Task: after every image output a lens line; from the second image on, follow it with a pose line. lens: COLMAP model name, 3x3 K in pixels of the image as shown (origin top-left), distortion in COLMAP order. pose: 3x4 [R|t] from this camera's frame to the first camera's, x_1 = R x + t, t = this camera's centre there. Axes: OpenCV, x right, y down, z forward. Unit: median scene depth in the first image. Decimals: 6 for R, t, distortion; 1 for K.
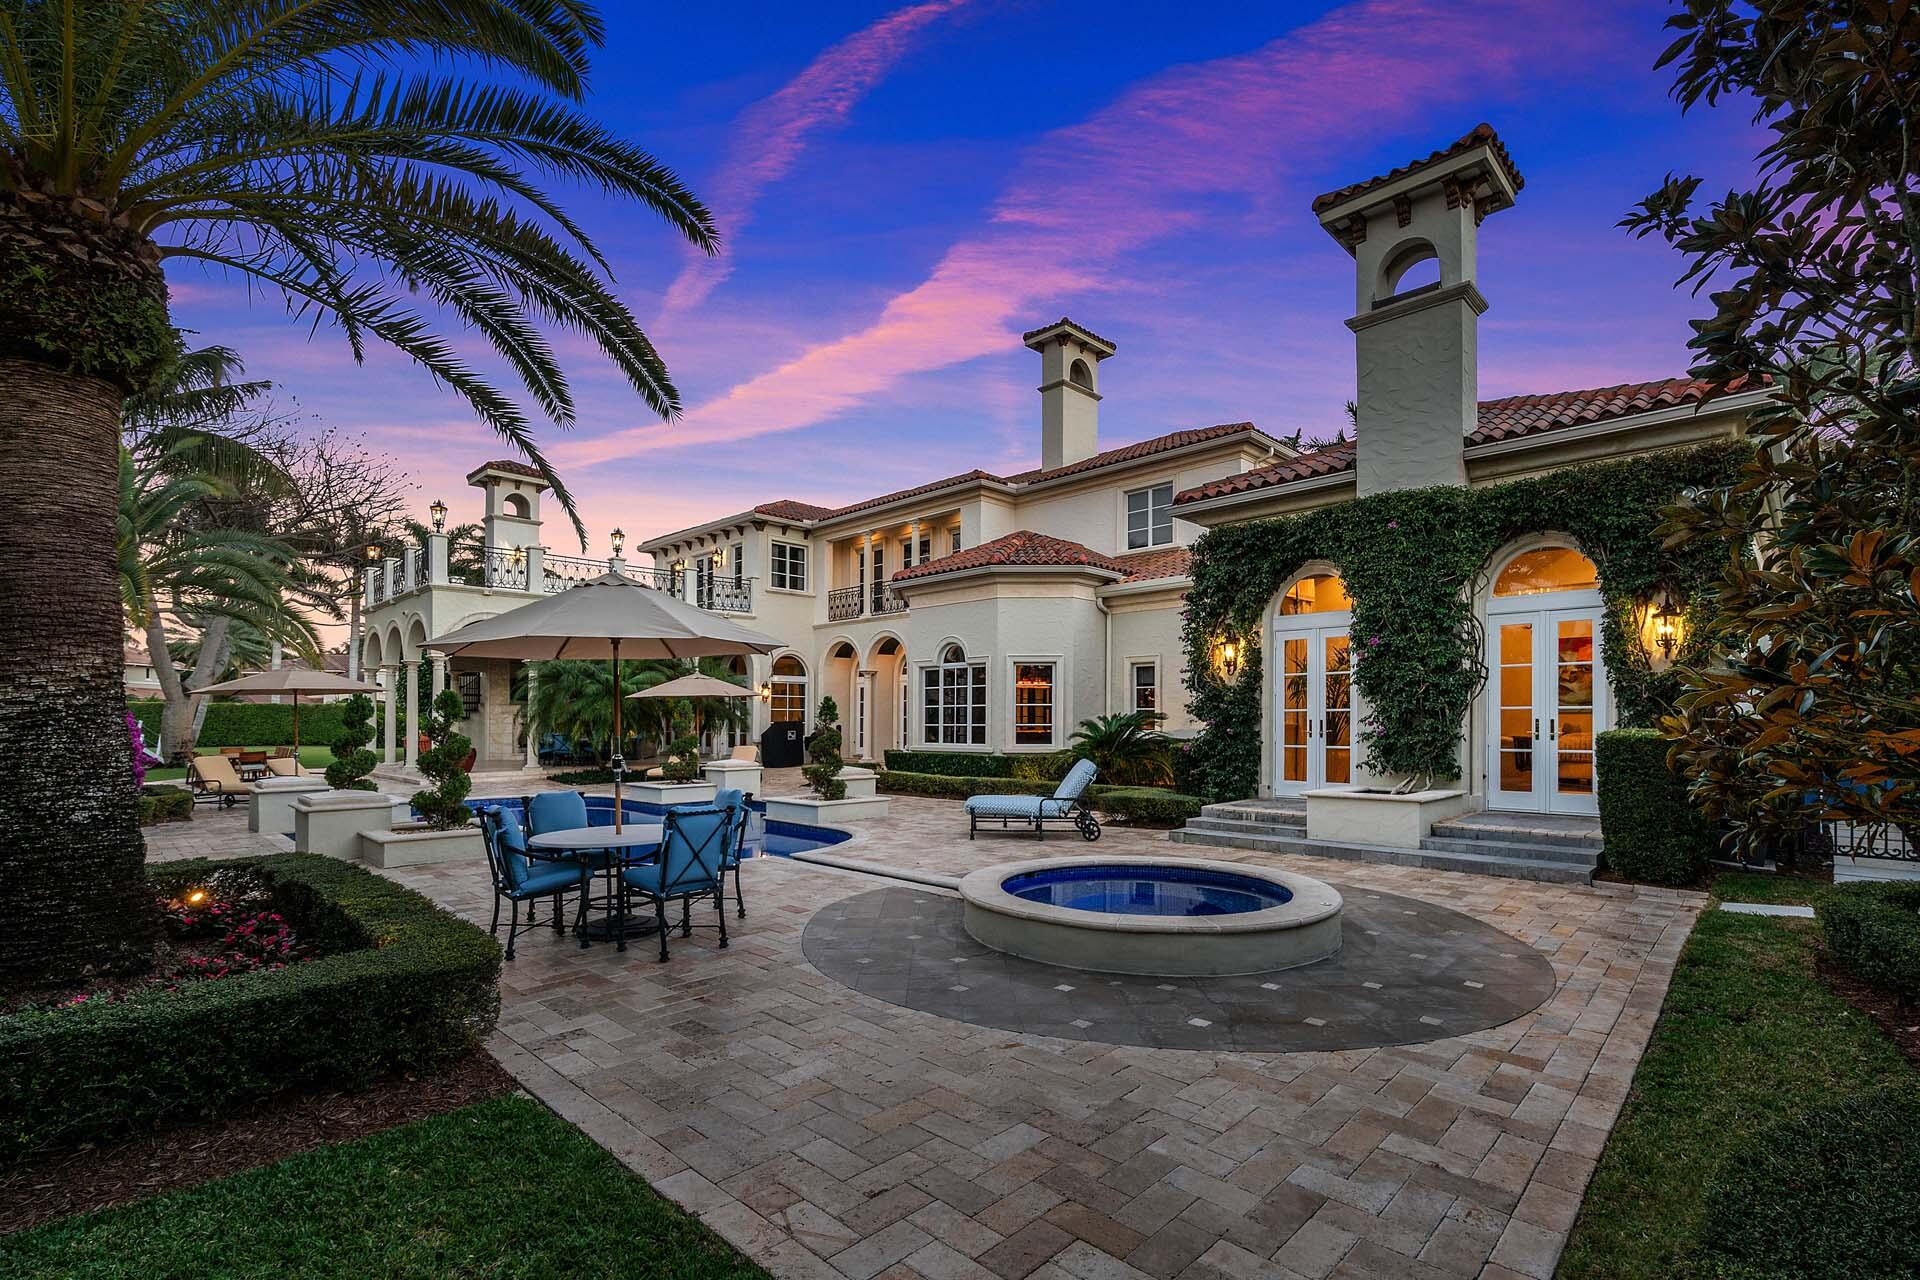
lens RADIAL K [[868.1, 0, 953.8], [0, 868.1, 688.3], [0, 0, 1]] dist [-0.002979, -0.000744]
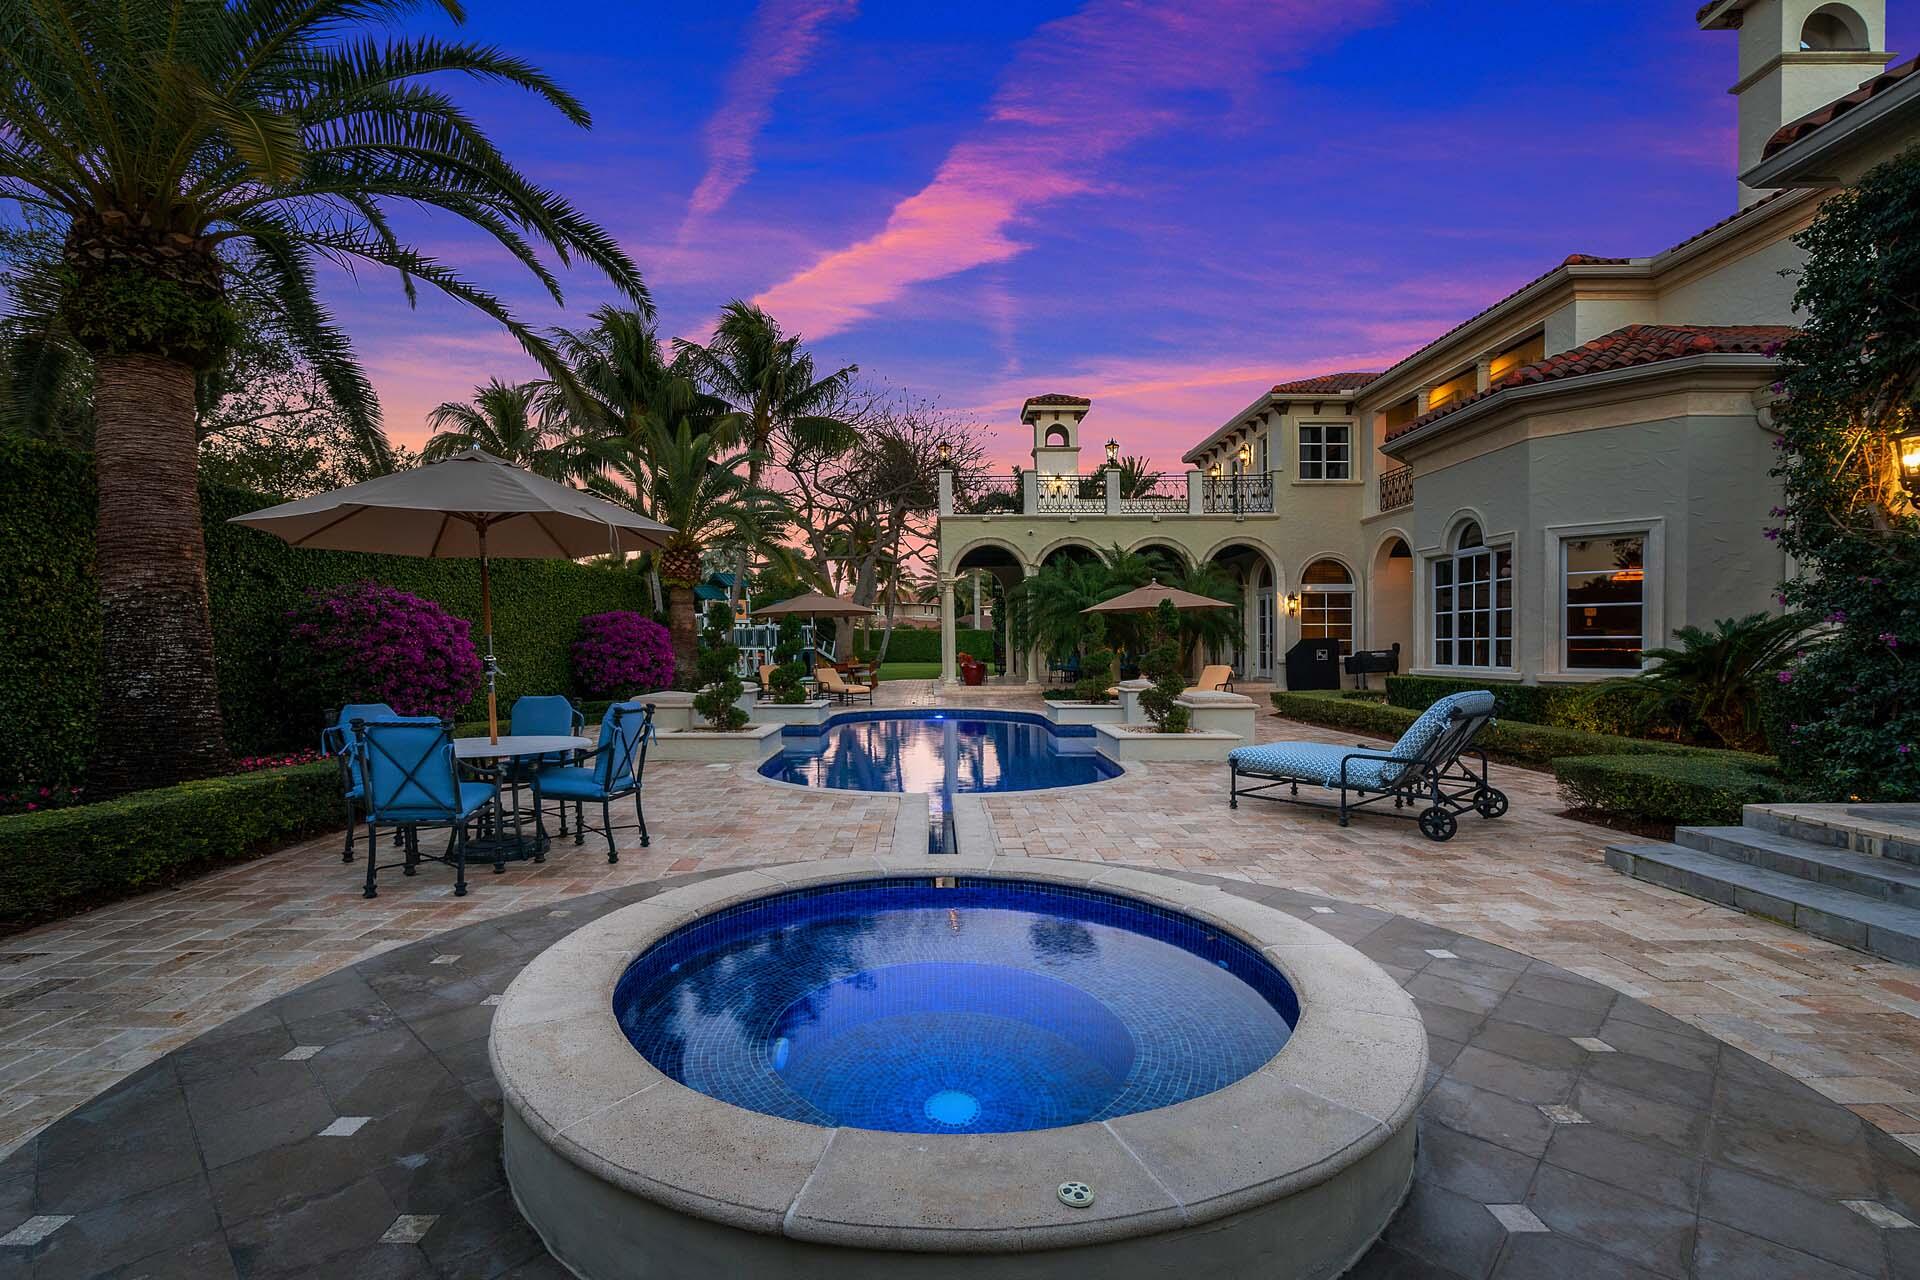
lens RADIAL K [[843.9, 0, 925.8], [0, 843.9, 652.2], [0, 0, 1]] dist [-0.001330, -0.000676]
pose [[0.699709, 0.005957, -0.714403, 0.172798], [0.027488, 0.999000, 0.035253, 0.017502], [0.713899, -0.044305, 0.698846, 0.227182]]
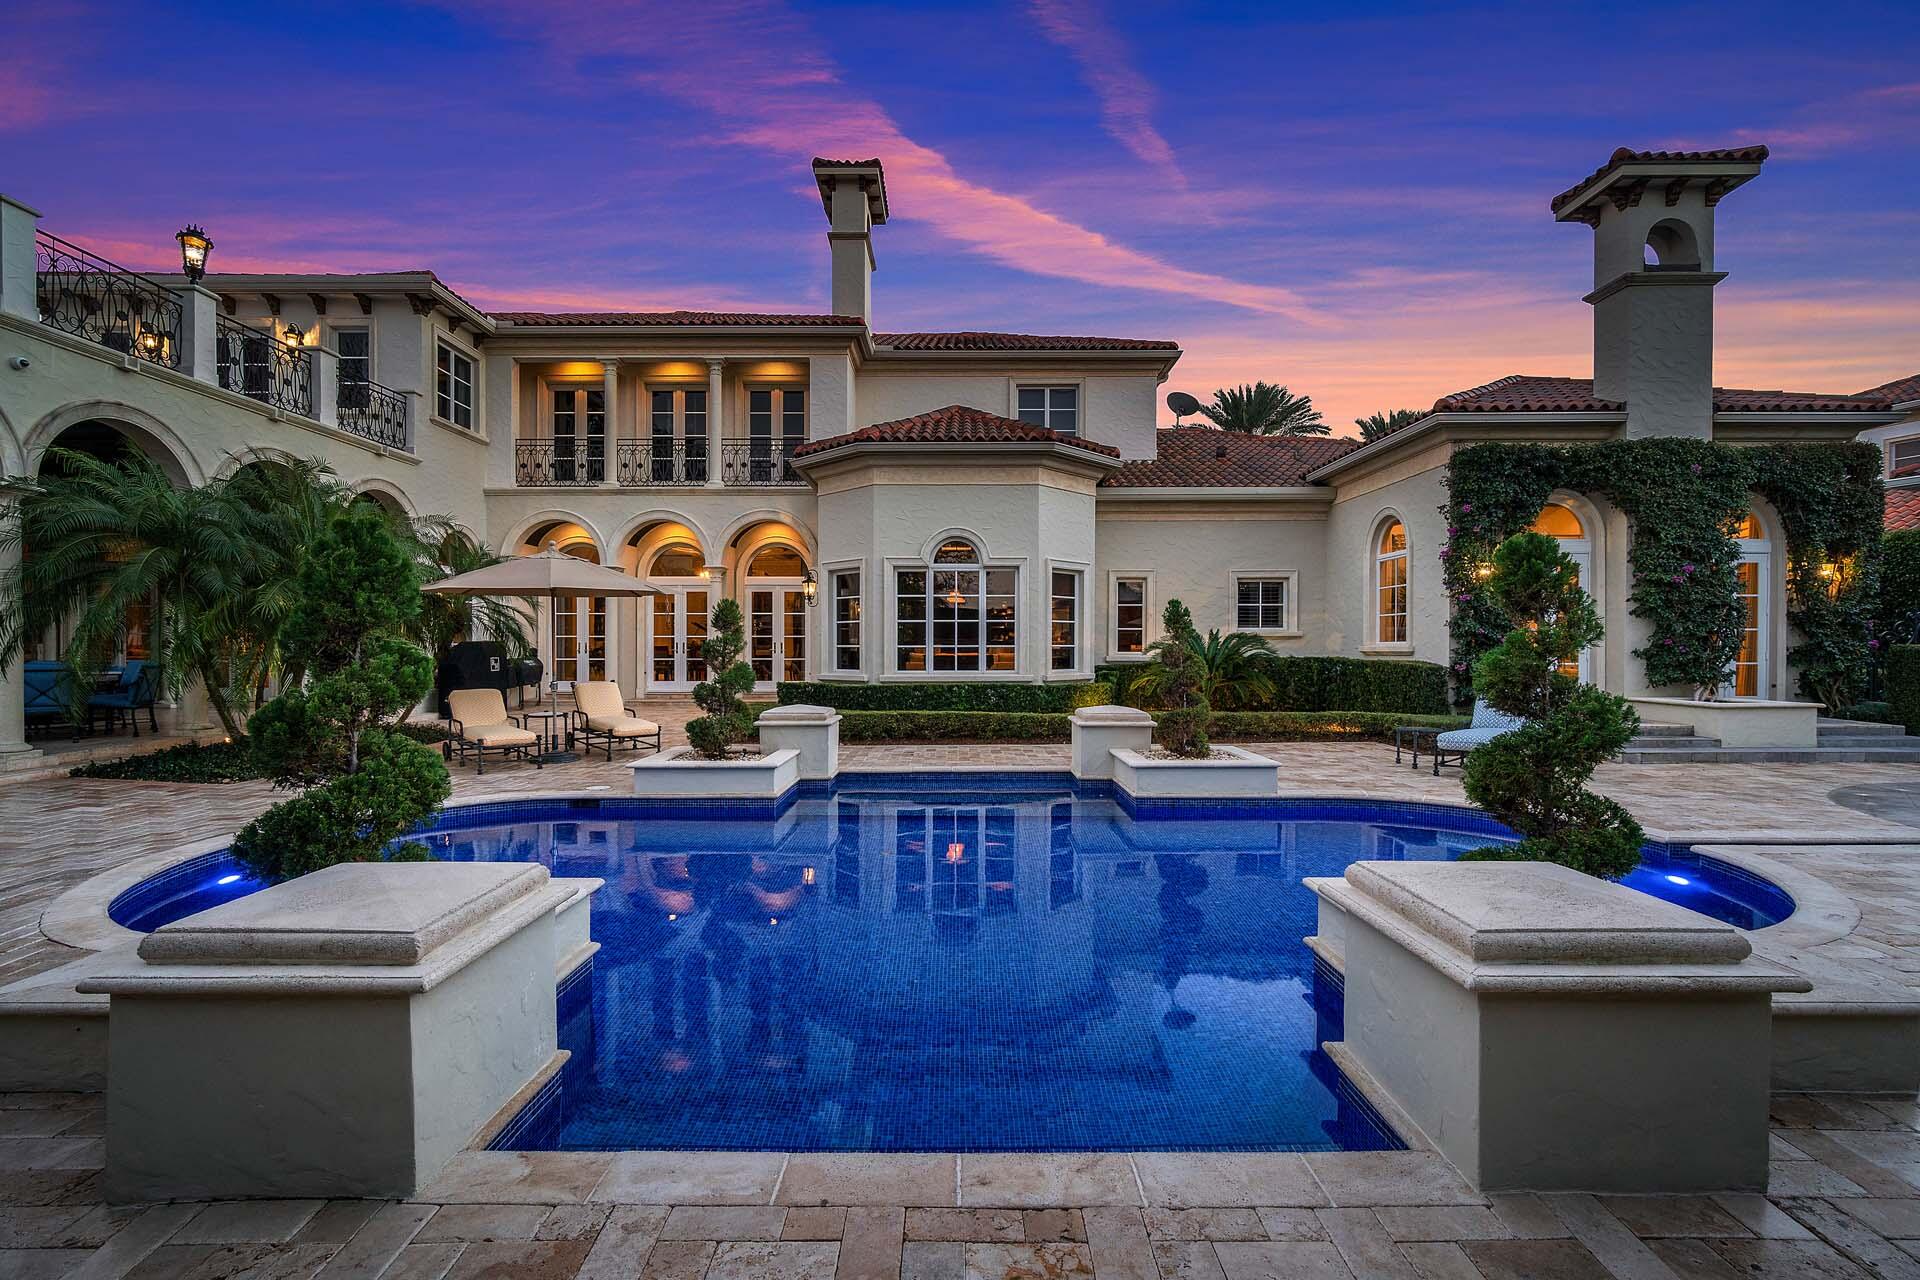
lens RADIAL K [[850.0, 0, 960.0], [0, 850.0, 640.0], [0, 0, 1]] dist [-0.002579, -0.000501]
pose [[0.712163, 0.008421, 0.701964, -0.510738], [-0.028082, 0.999469, 0.016501, 0.024438], [-0.701452, -0.031464, 0.712022, 0.469226]]
